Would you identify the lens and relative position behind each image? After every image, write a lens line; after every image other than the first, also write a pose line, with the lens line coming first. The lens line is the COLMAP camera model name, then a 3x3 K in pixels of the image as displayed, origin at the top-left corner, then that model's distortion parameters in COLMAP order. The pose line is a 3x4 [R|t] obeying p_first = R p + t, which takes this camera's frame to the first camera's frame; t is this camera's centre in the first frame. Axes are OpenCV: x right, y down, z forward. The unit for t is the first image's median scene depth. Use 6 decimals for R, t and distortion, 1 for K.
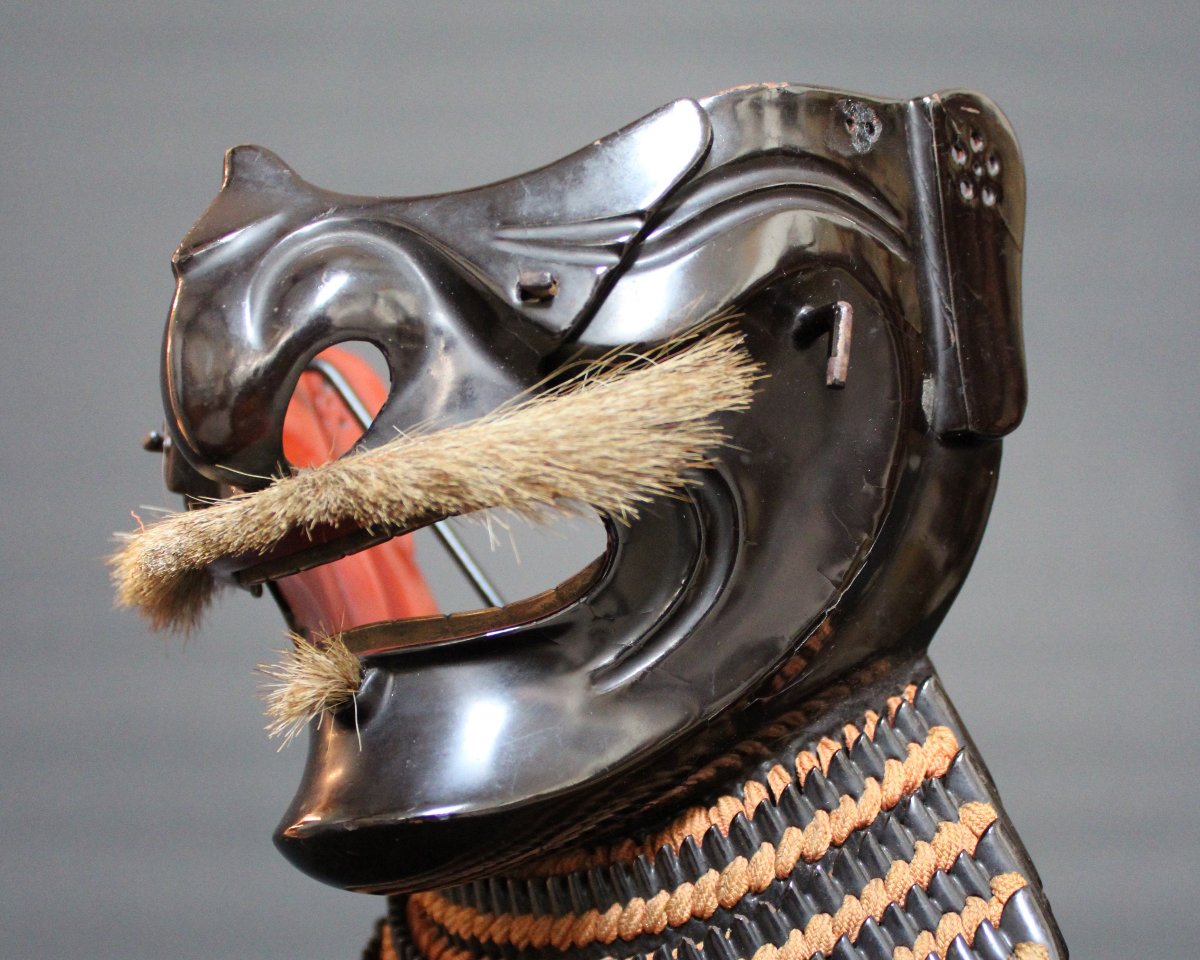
lens RADIAL K [[3190.4, 0, 610.2], [0, 3190.4, 481.3], [0, 0, 1]] dist [-0.117903, 0.000000]
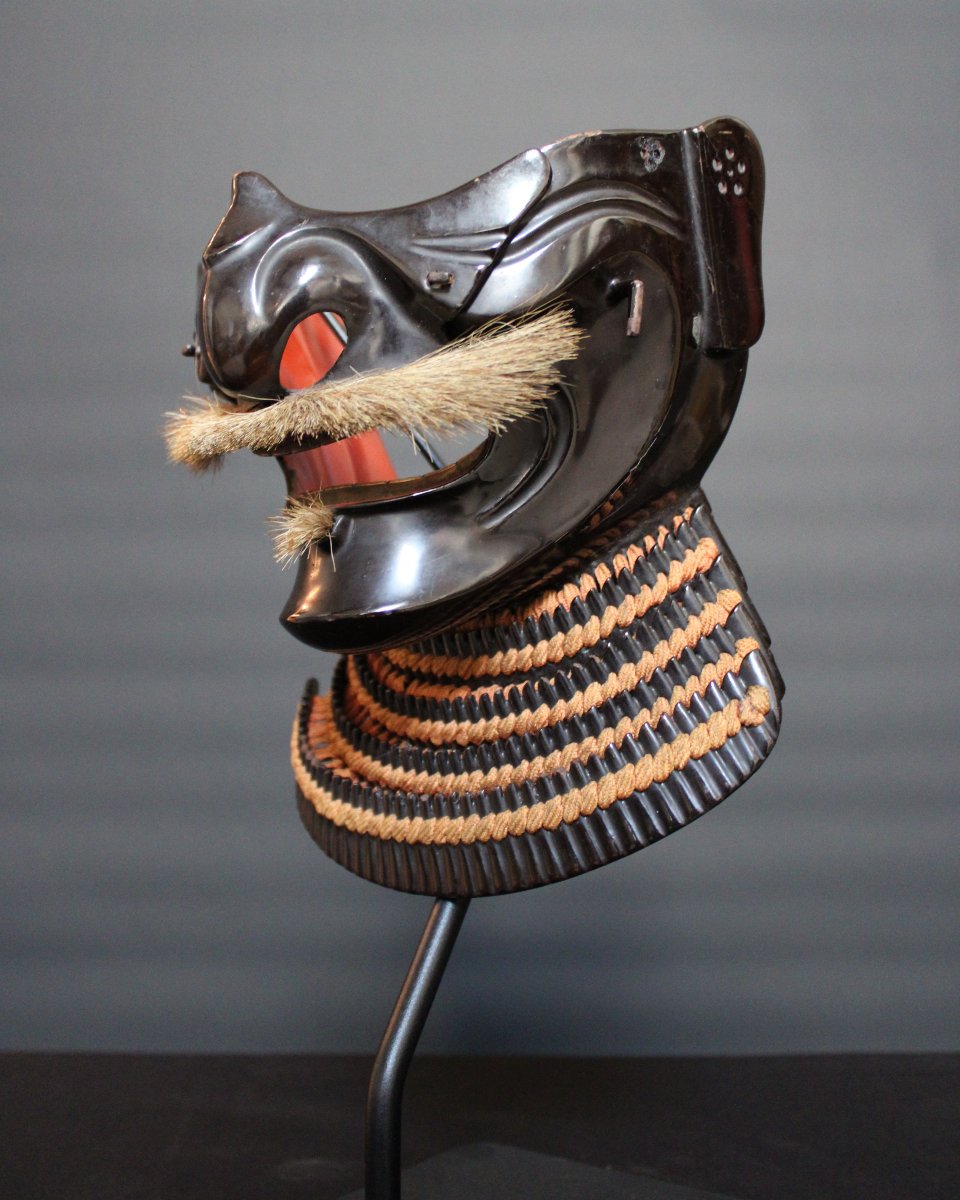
lens RADIAL K [[3190.4, 0, 474.5], [0, 3190.4, 599.8], [0, 0, 1]] dist [-0.117903, 0.000000]
pose [[0.999685, -0.015834, -0.019474, 0.021358], [0.019473, 0.978828, 0.203756, -0.219158], [0.015836, -0.204071, 0.978828, -0.544224]]
